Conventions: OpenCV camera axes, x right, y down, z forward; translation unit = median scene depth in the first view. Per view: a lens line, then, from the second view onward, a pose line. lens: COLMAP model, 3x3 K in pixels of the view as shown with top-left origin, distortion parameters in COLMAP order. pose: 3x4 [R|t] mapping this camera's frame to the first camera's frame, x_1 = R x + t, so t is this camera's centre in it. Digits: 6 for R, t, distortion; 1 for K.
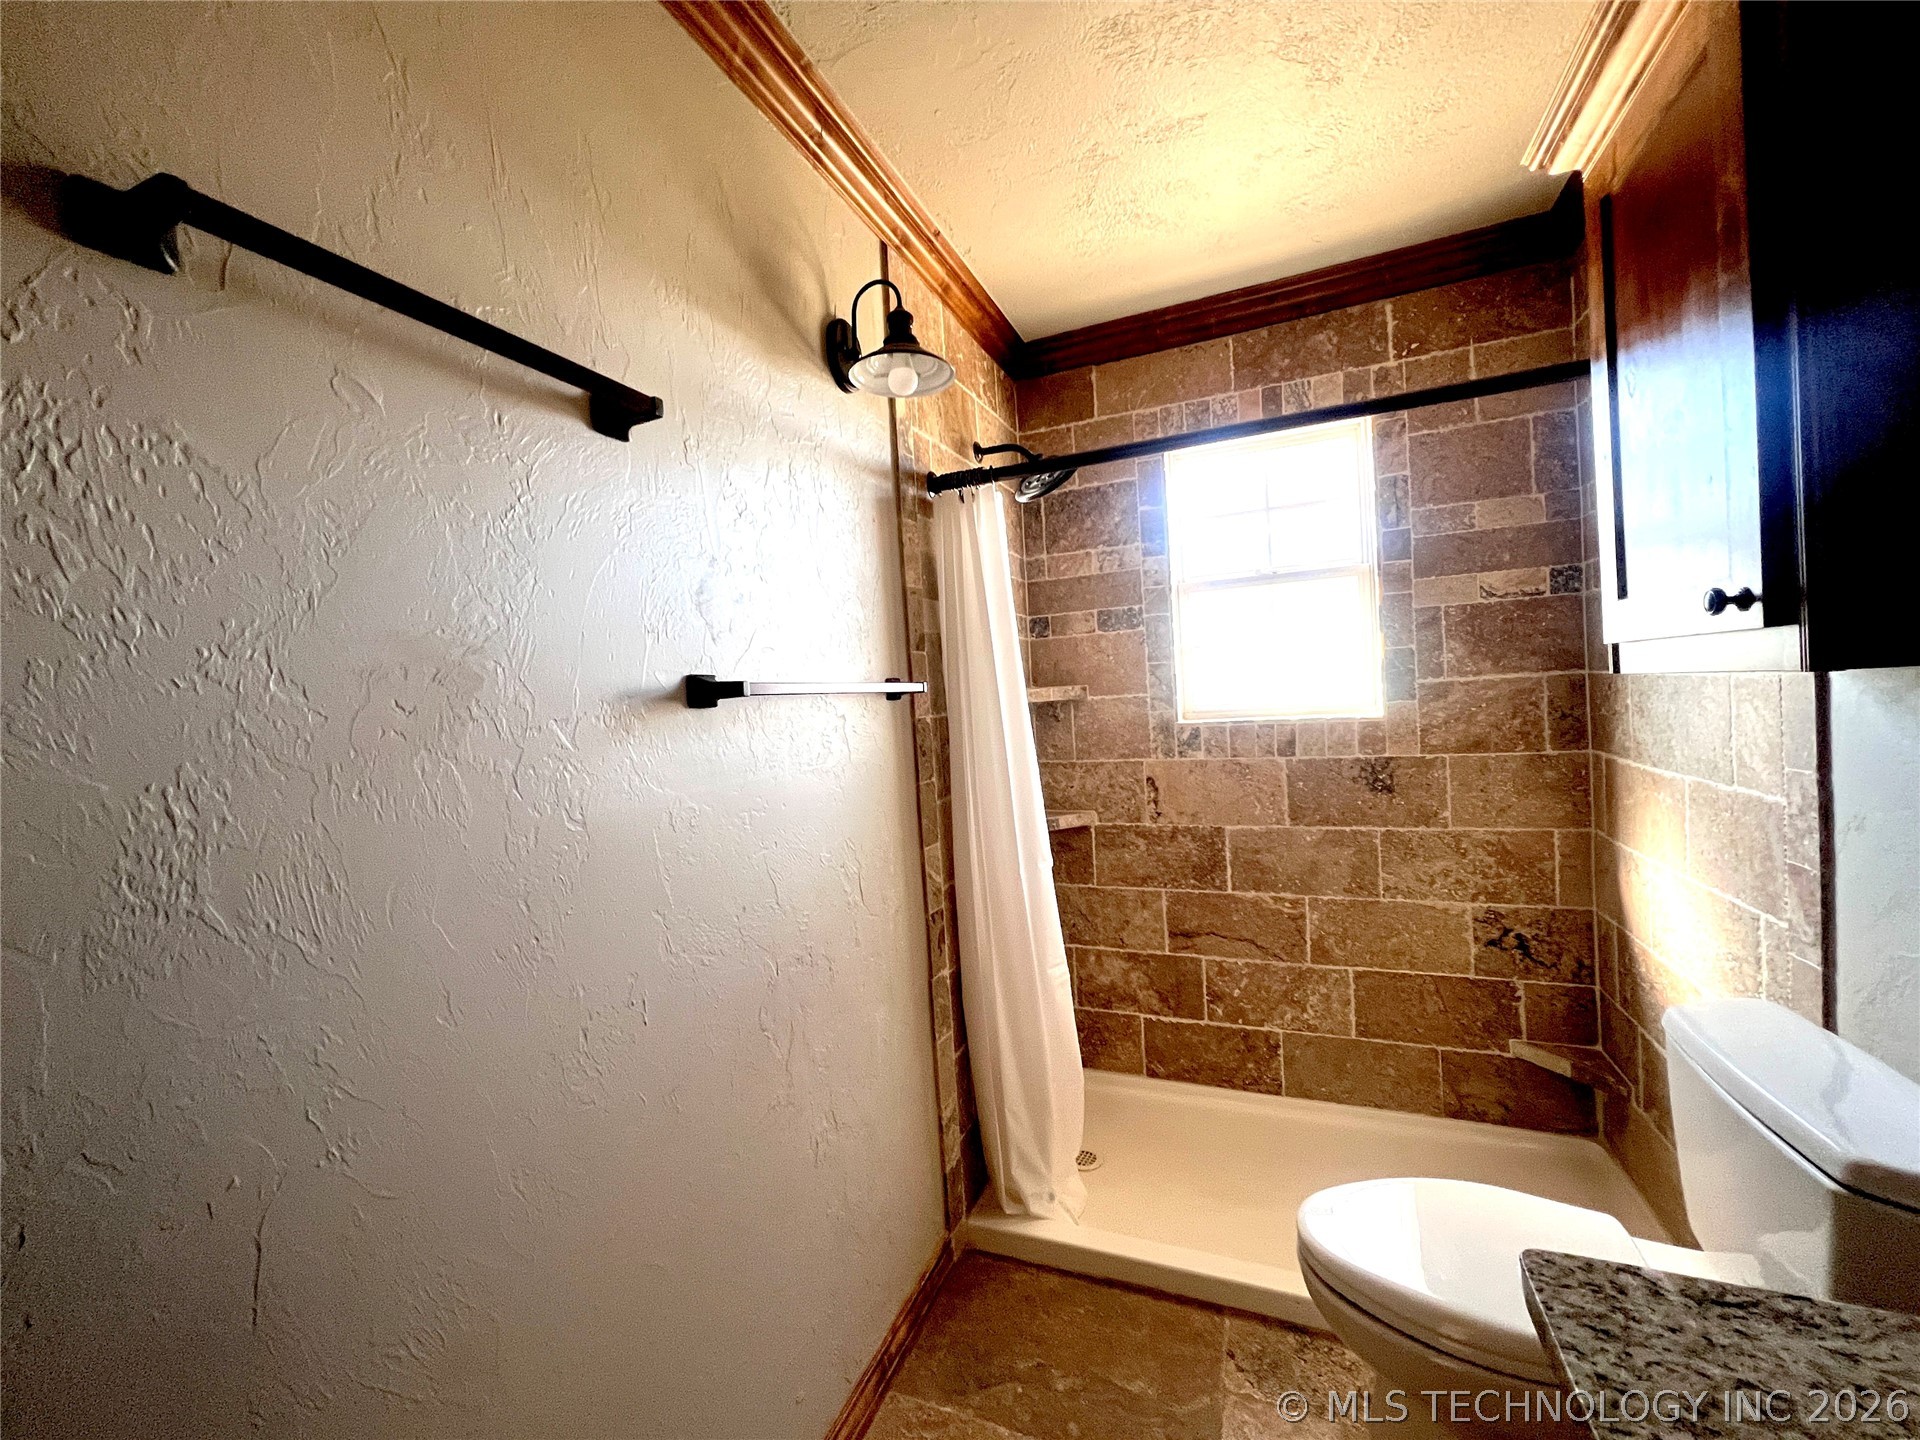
lens RADIAL K [[764.6, 0, 953.1], [0, 764.6, 714.8], [0, 0, 1]] dist [-0.002801, 0.000241]
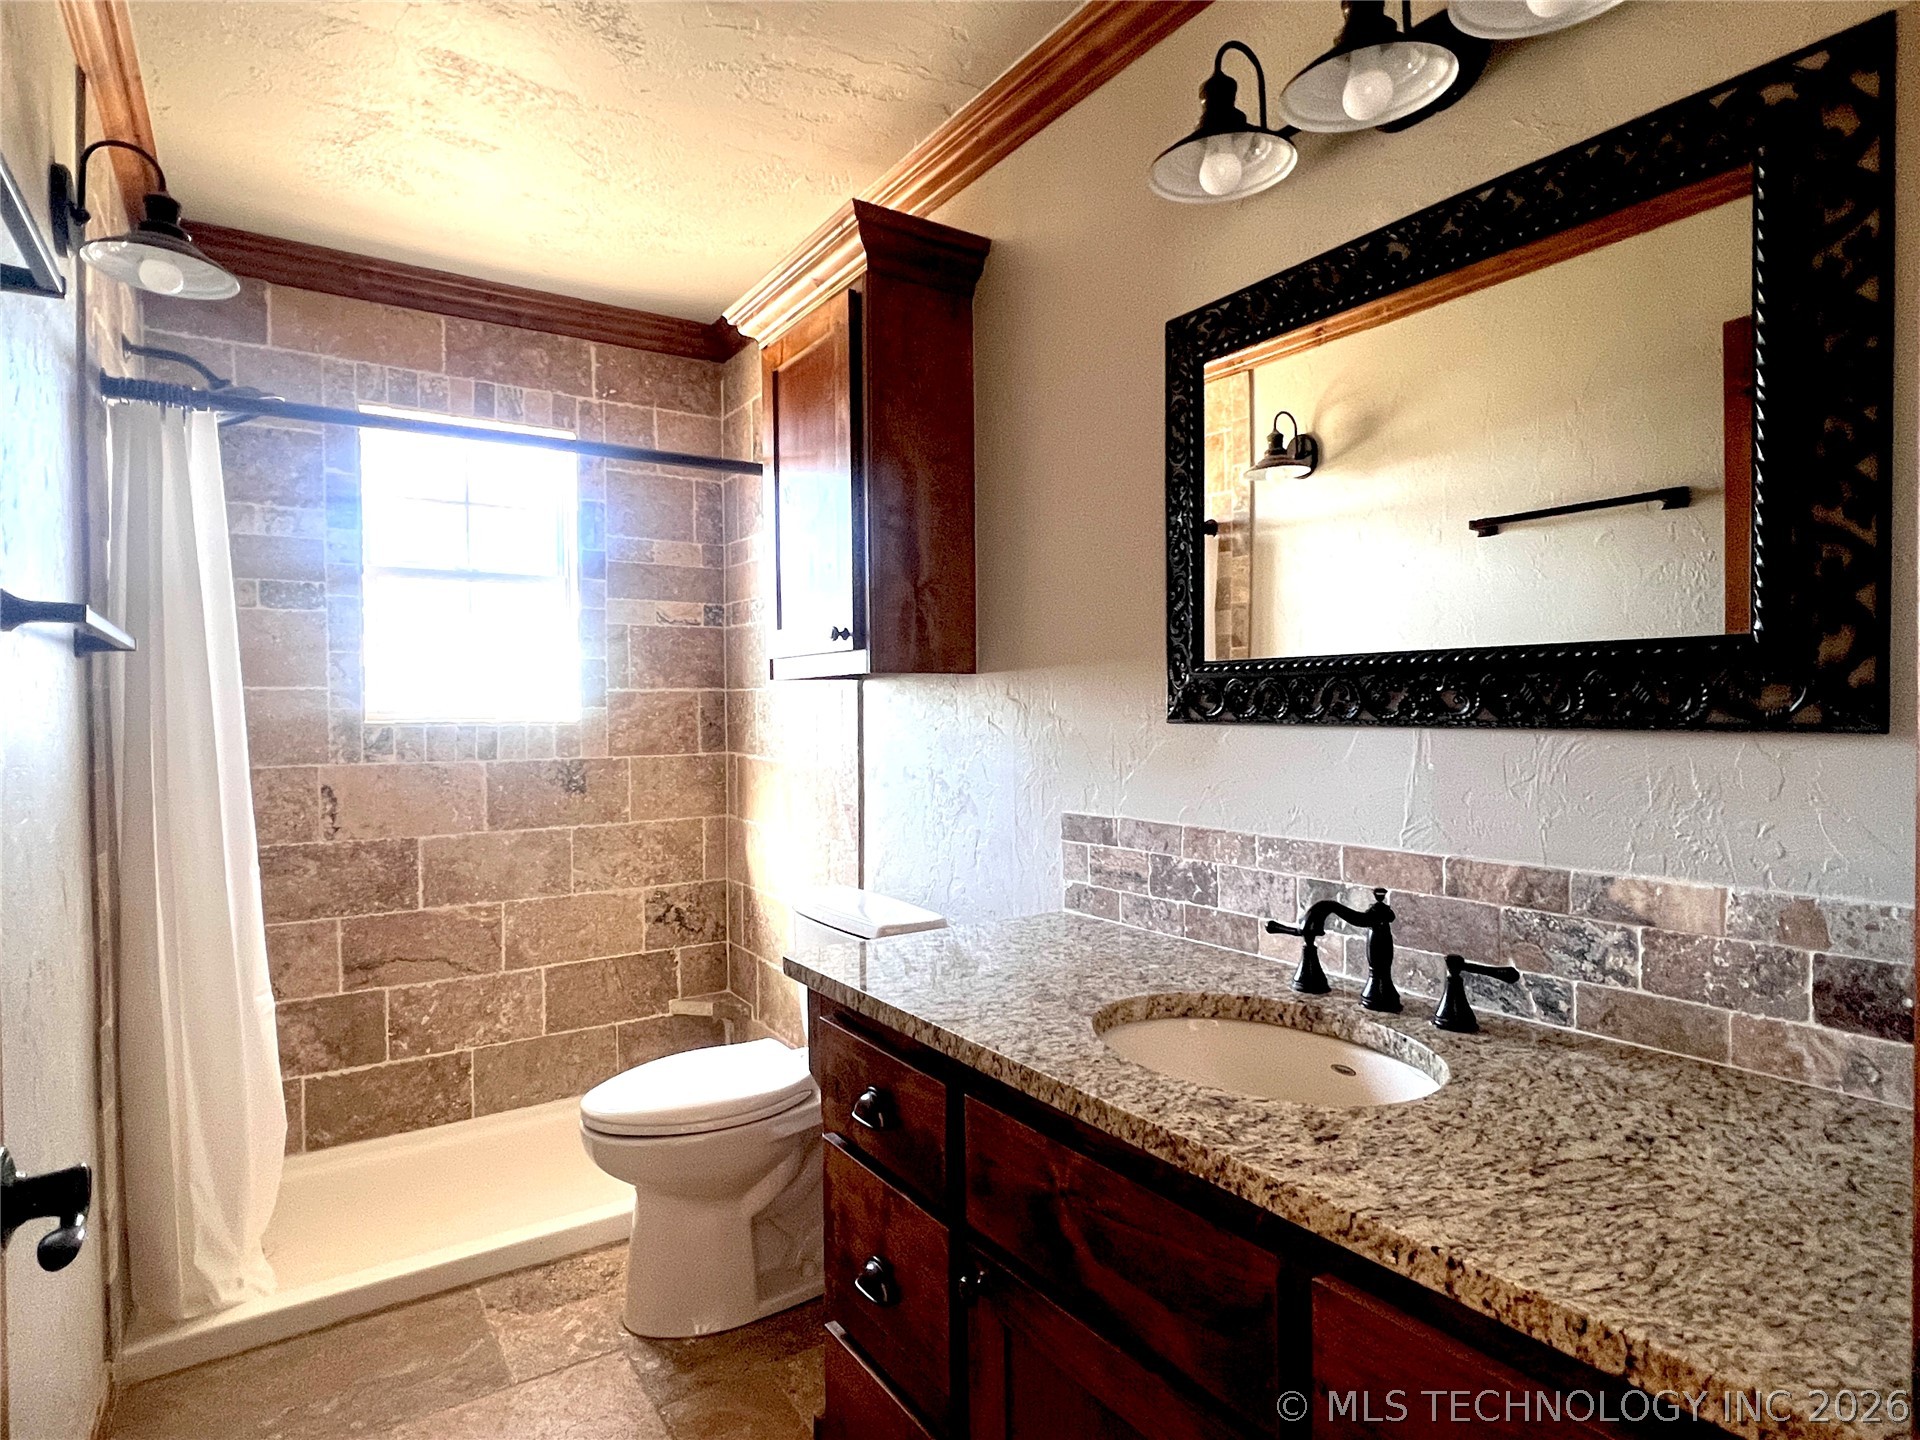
lens RADIAL K [[1031.7, 0, 958.7], [0, 1031.7, 725.4], [0, 0, 1]] dist [-0.000205, -0.000486]
pose [[0.546132, 0.039650, 0.836760, -0.351908], [-0.002572, 0.998954, -0.045657, 0.072022], [-0.837695, 0.022783, 0.545662, -0.232387]]
